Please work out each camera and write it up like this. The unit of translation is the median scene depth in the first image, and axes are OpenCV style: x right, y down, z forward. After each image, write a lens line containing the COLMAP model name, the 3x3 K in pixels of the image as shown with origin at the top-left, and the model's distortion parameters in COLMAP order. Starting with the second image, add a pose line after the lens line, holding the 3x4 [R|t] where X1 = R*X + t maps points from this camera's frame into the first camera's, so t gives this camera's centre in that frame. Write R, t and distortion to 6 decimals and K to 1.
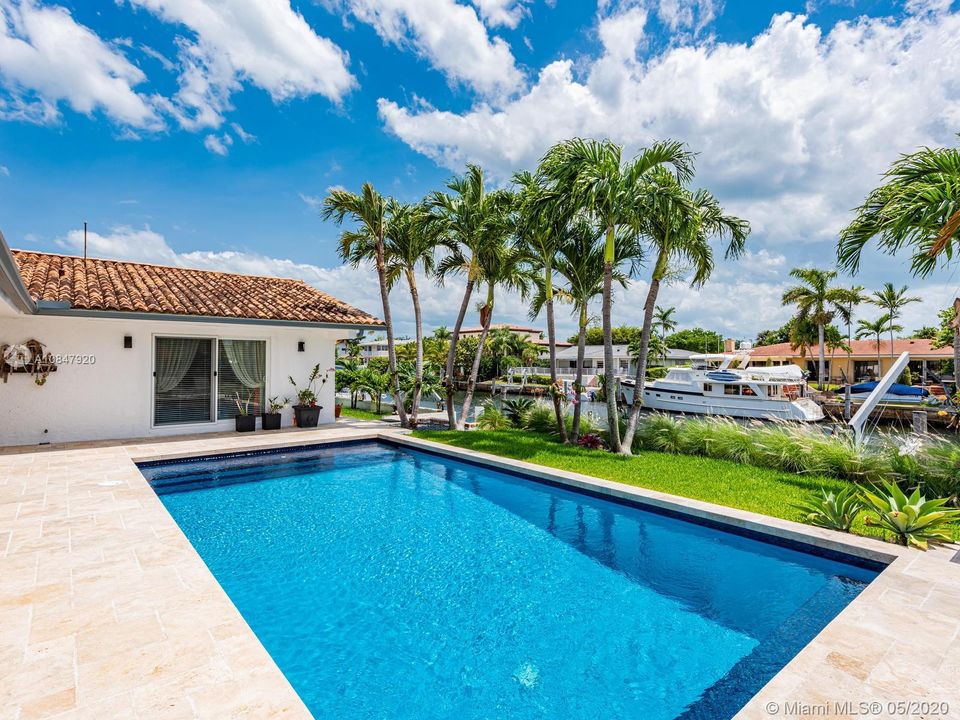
lens RADIAL K [[503.2, 0, 471.3], [0, 503.2, 361.2], [0, 0, 1]] dist [0.019176, -0.014872]
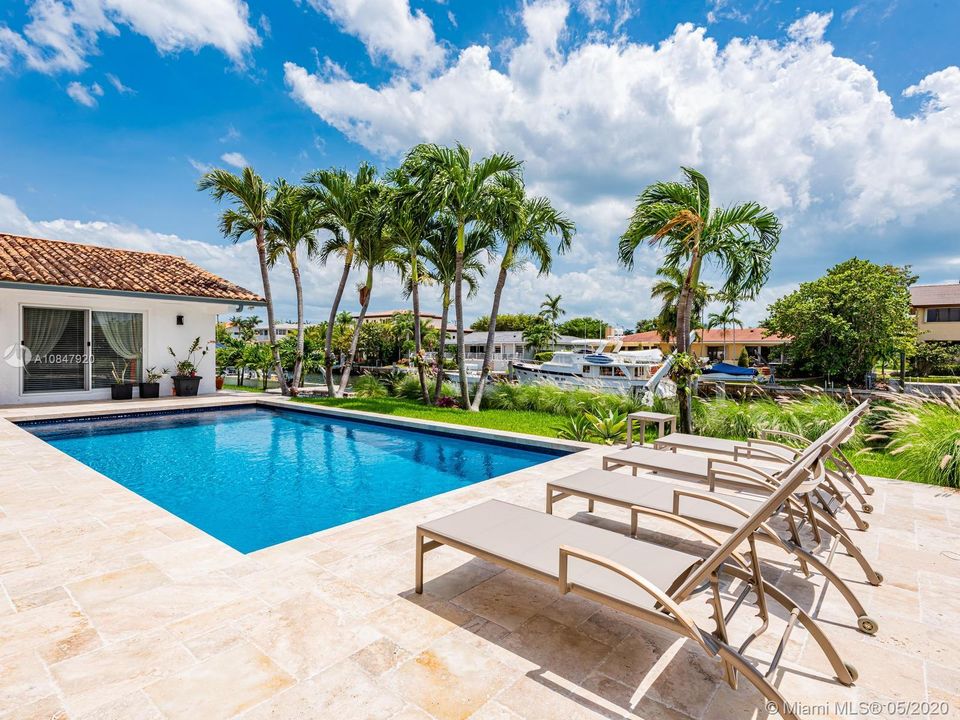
lens RADIAL K [[503.2, 0, 471.3], [0, 503.2, 361.2], [0, 0, 1]] dist [0.019176, -0.014872]
pose [[0.983350, 0.001825, 0.181714, 0.063194], [-0.006699, 0.999634, 0.026213, 0.023400], [-0.181599, -0.026994, 0.983002, -0.136573]]
